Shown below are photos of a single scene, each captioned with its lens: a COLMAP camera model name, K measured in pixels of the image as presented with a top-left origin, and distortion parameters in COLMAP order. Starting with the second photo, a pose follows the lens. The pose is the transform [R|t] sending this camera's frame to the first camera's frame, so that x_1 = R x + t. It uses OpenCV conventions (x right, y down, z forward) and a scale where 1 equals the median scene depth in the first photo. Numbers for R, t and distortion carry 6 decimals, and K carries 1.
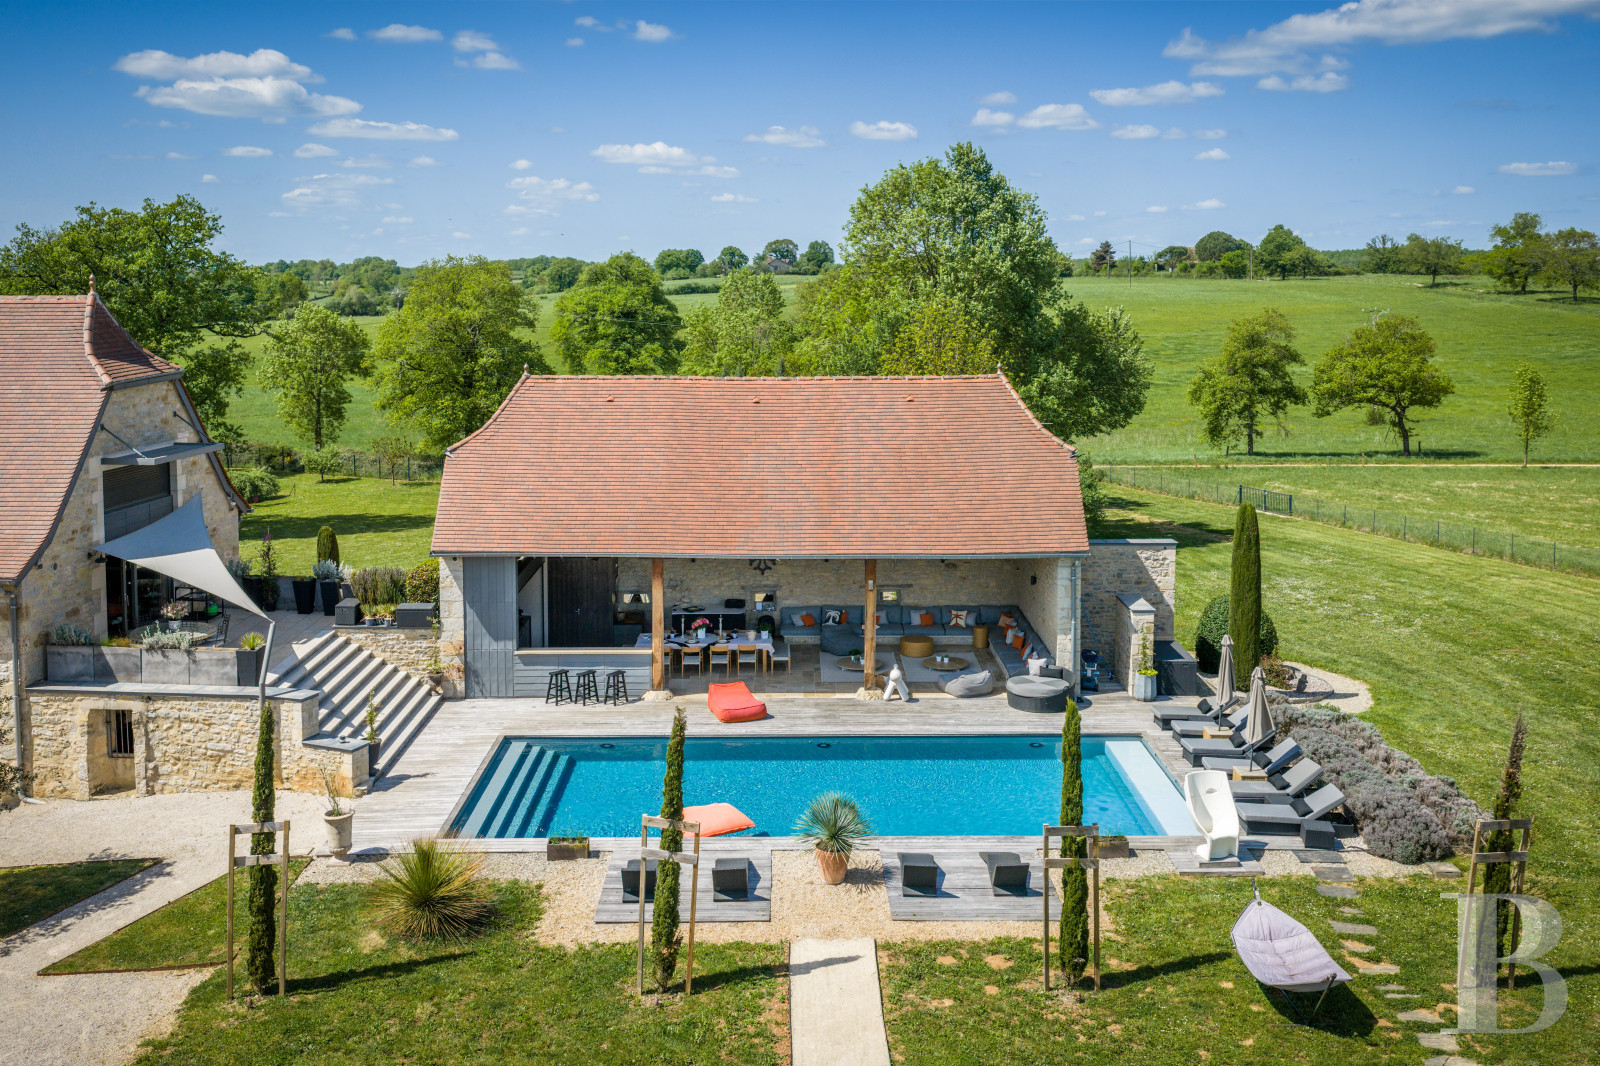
lens RADIAL K [[1443.6, 0, 803.5], [0, 1443.6, 396.2], [0, 0, 1]] dist [0.008034, -0.001100]
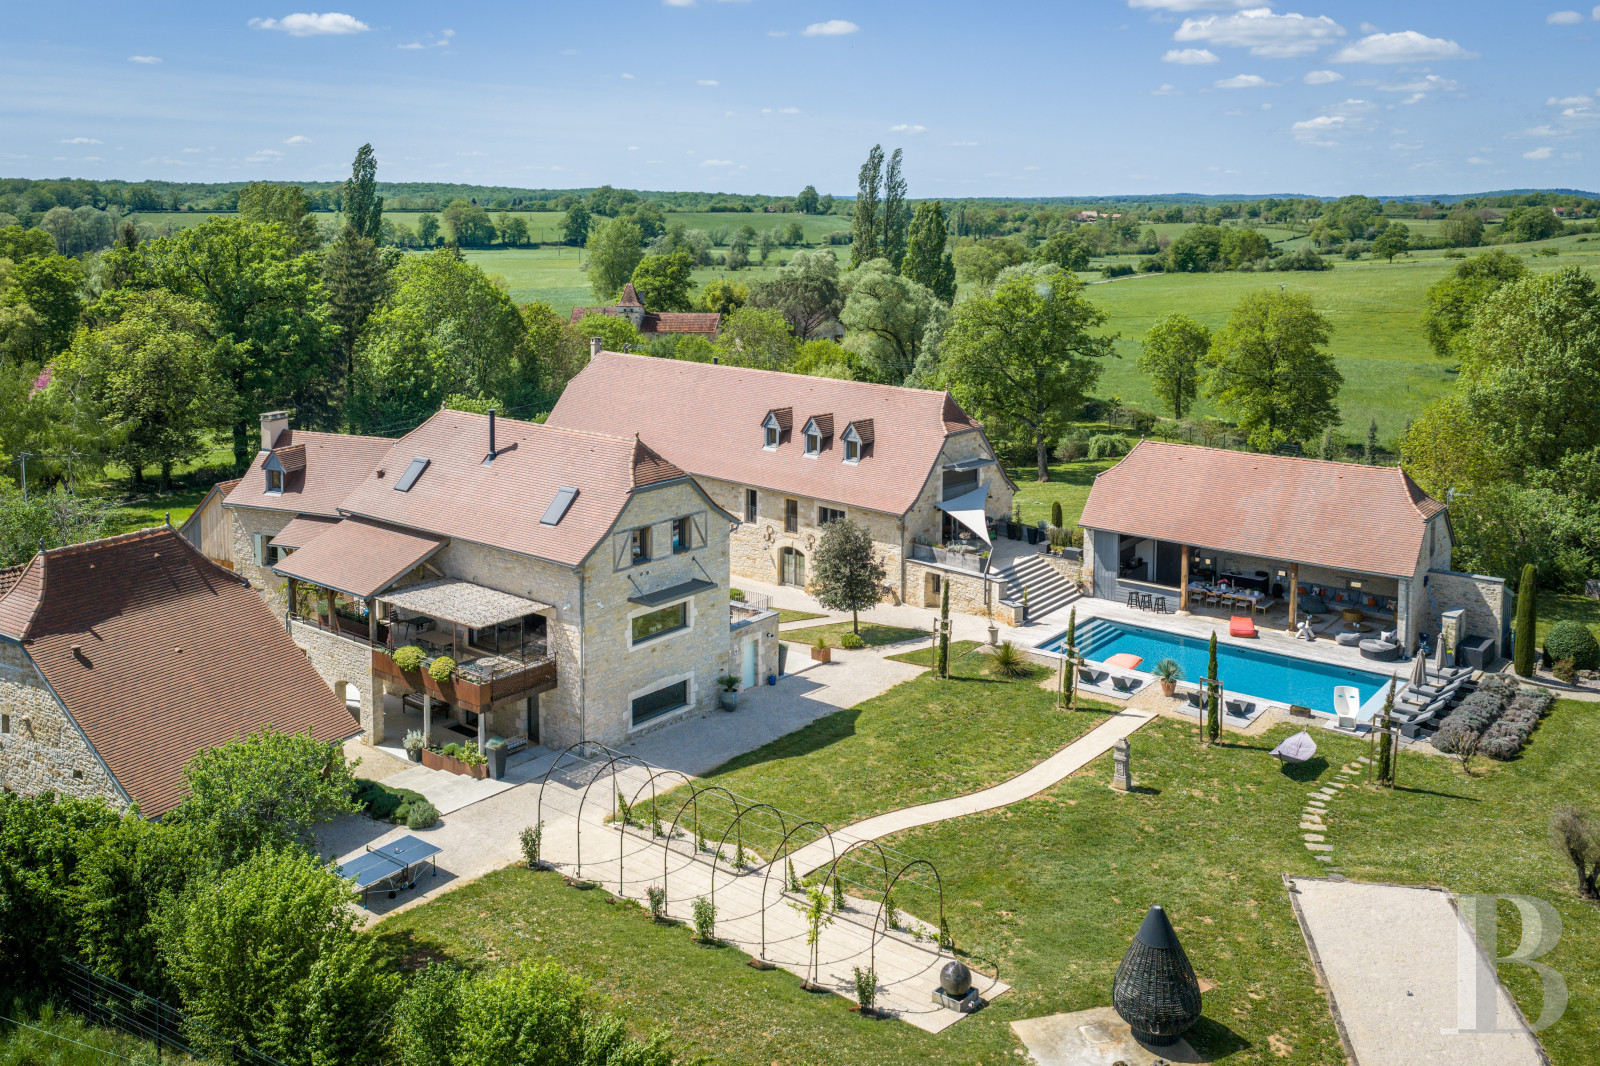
lens RADIAL K [[1443.6, 0, 803.5], [0, 1443.6, 396.2], [0, 0, 1]] dist [0.008034, -0.001100]
pose [[0.776217, 0.088081, -0.624283, 0.718783], [-0.047616, 0.995555, 0.081260, -0.227721], [0.628665, -0.033349, 0.776961, -0.864323]]
